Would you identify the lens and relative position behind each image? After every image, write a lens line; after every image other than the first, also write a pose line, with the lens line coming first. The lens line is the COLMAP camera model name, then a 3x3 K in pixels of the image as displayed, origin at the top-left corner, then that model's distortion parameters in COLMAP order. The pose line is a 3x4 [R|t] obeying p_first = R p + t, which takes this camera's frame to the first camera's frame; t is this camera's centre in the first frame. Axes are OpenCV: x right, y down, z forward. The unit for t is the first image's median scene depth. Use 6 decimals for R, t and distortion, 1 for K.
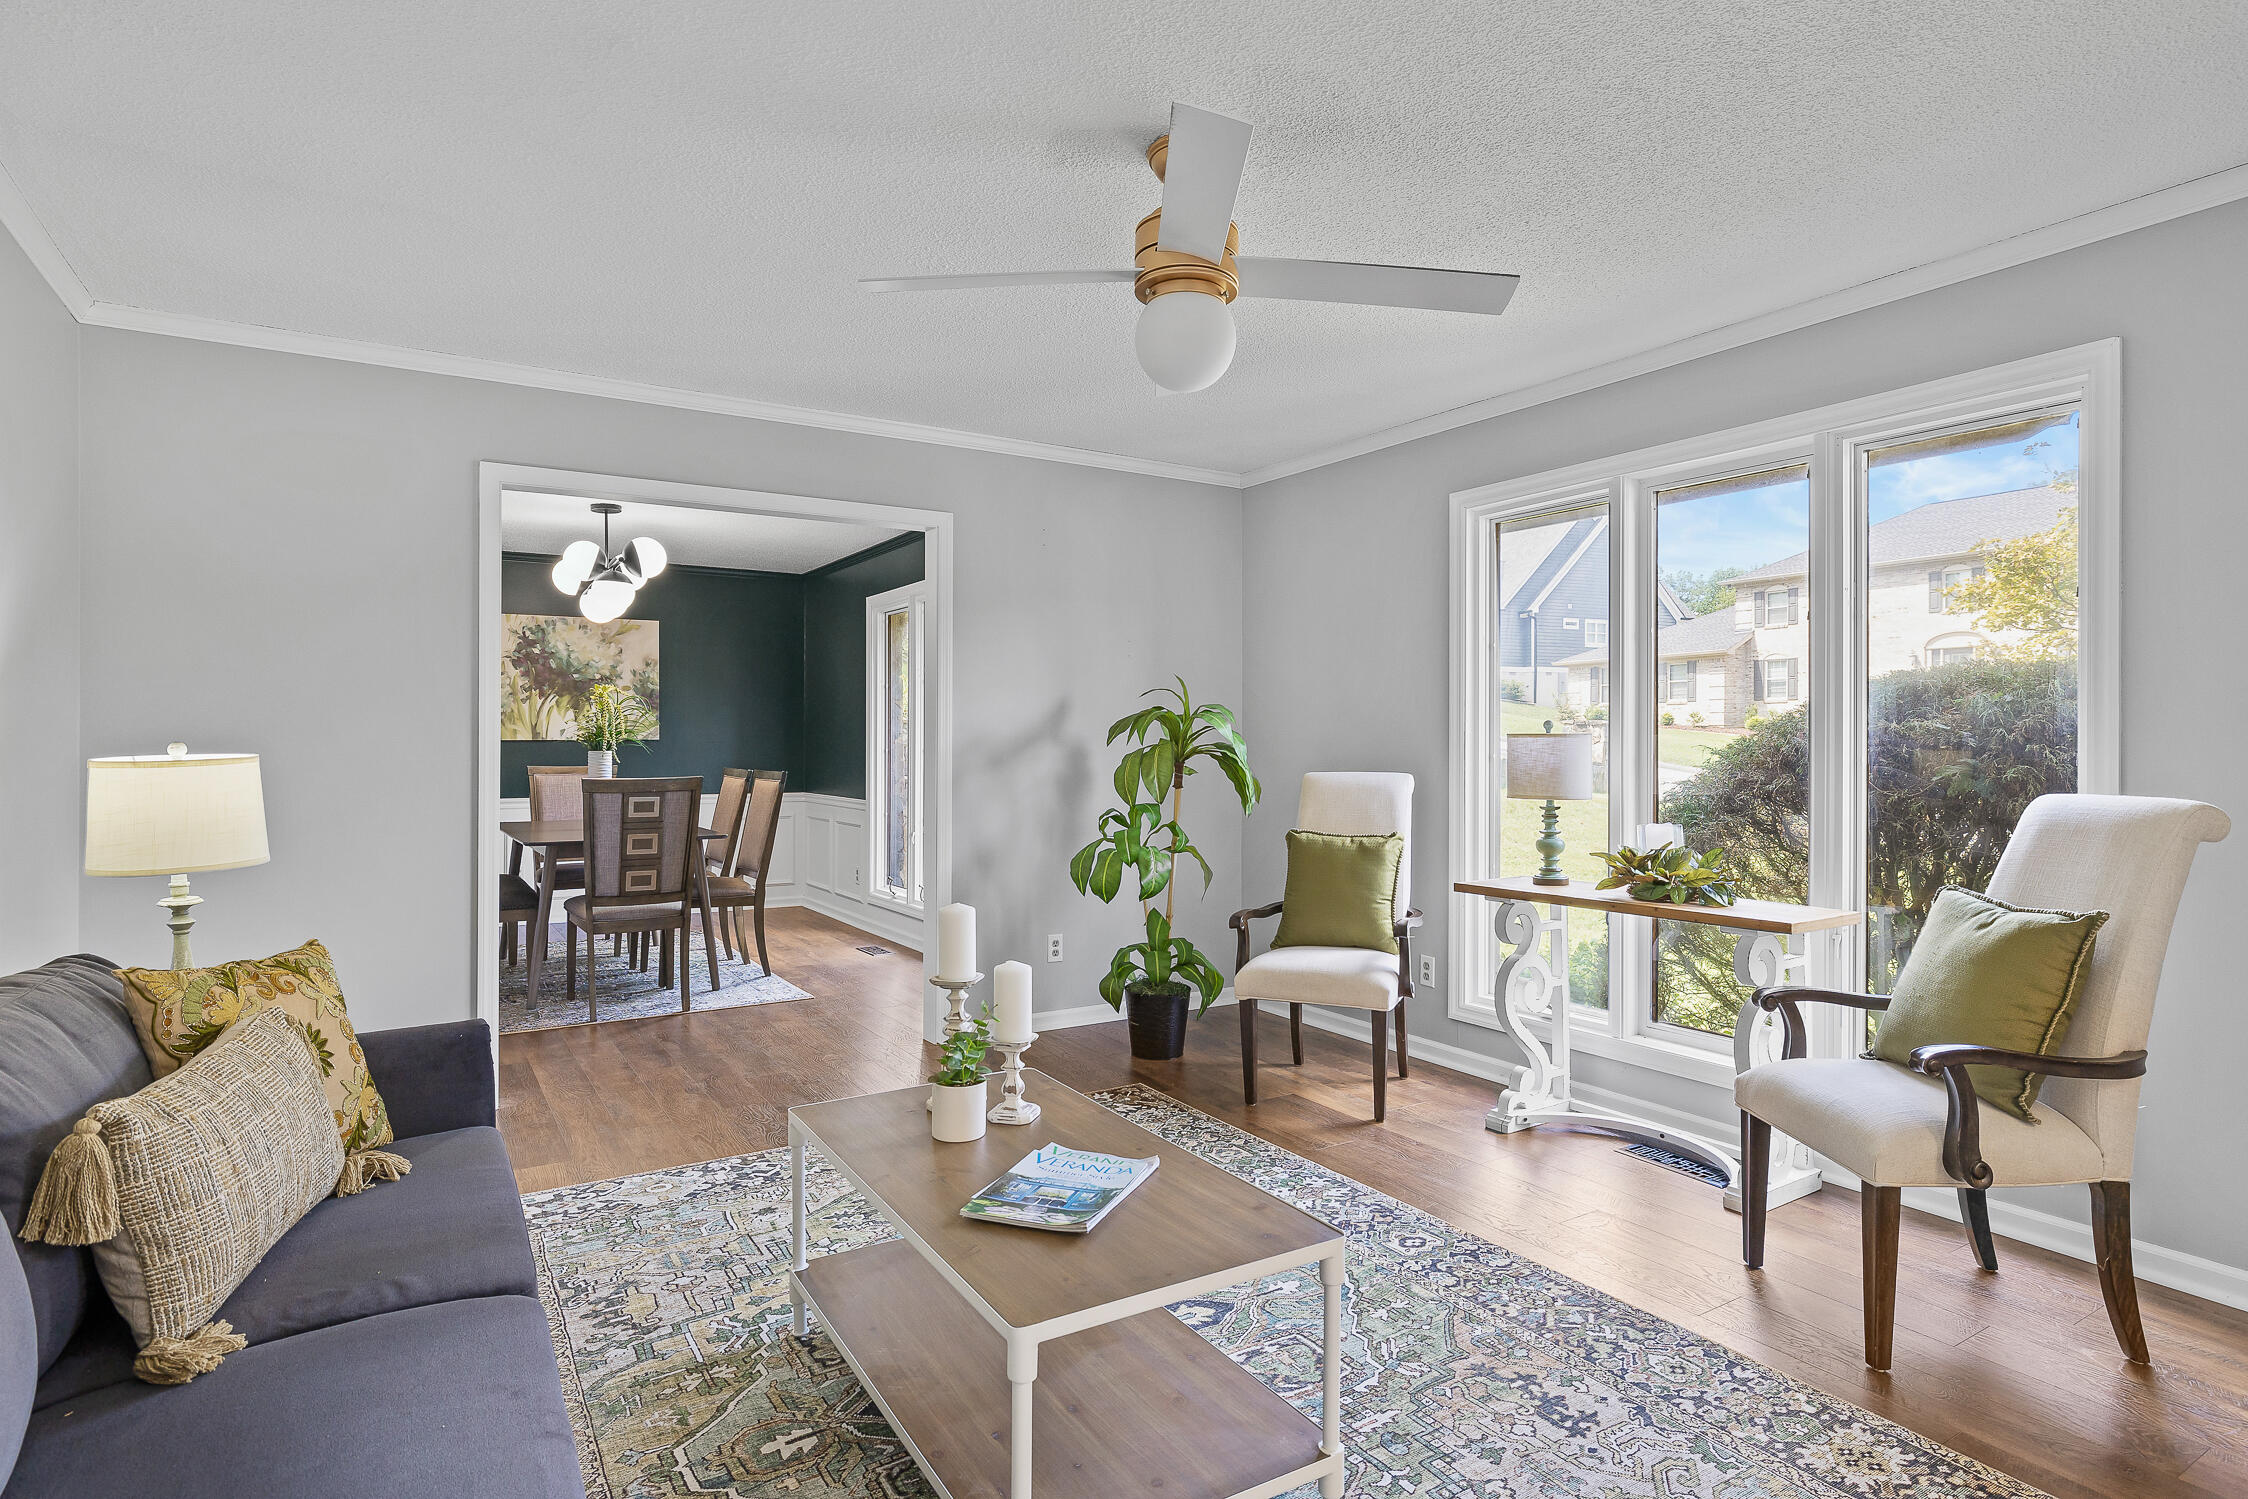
lens RADIAL K [[1184.0, 0, 1126.1], [0, 1184.0, 746.5], [0, 0, 1]] dist [-0.001304, -0.000201]
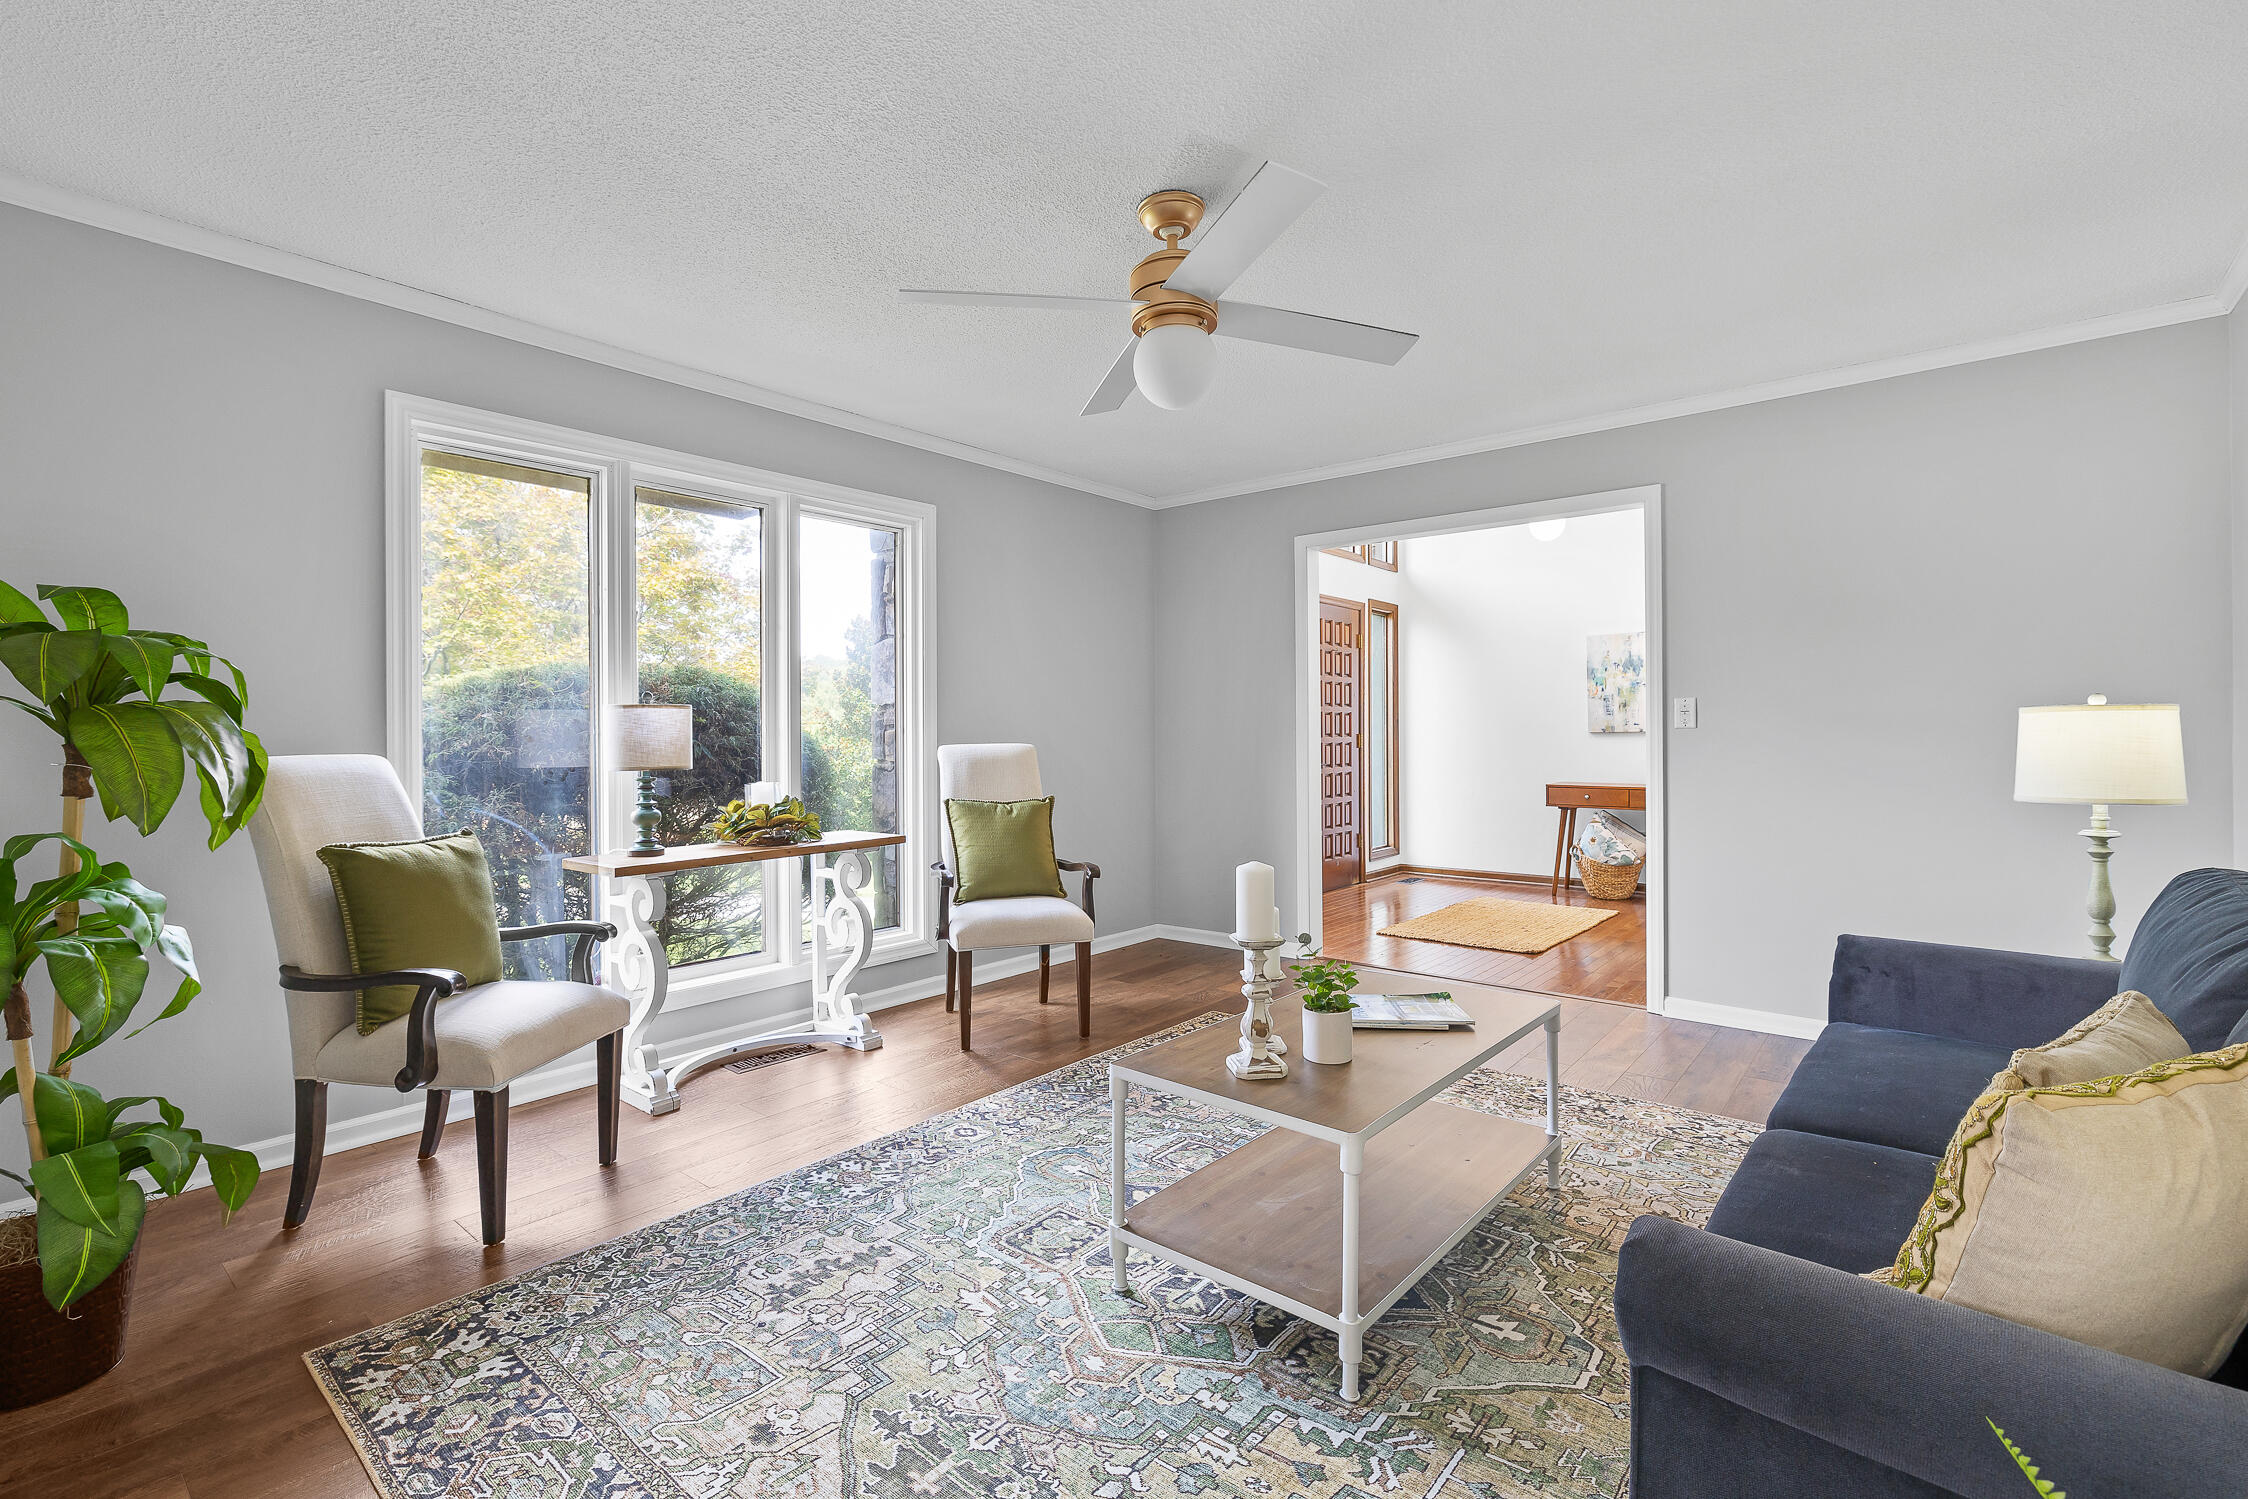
lens RADIAL K [[1003.4, 0, 1121.7], [0, 1003.4, 735.8], [0, 0, 1]] dist [0.013855, -0.000036]
pose [[-0.314484, -0.000609, 0.949263, -0.946822], [0.001447, 0.999998, 0.001121, 0.022386], [-0.949262, 0.001726, -0.314482, 1.437871]]
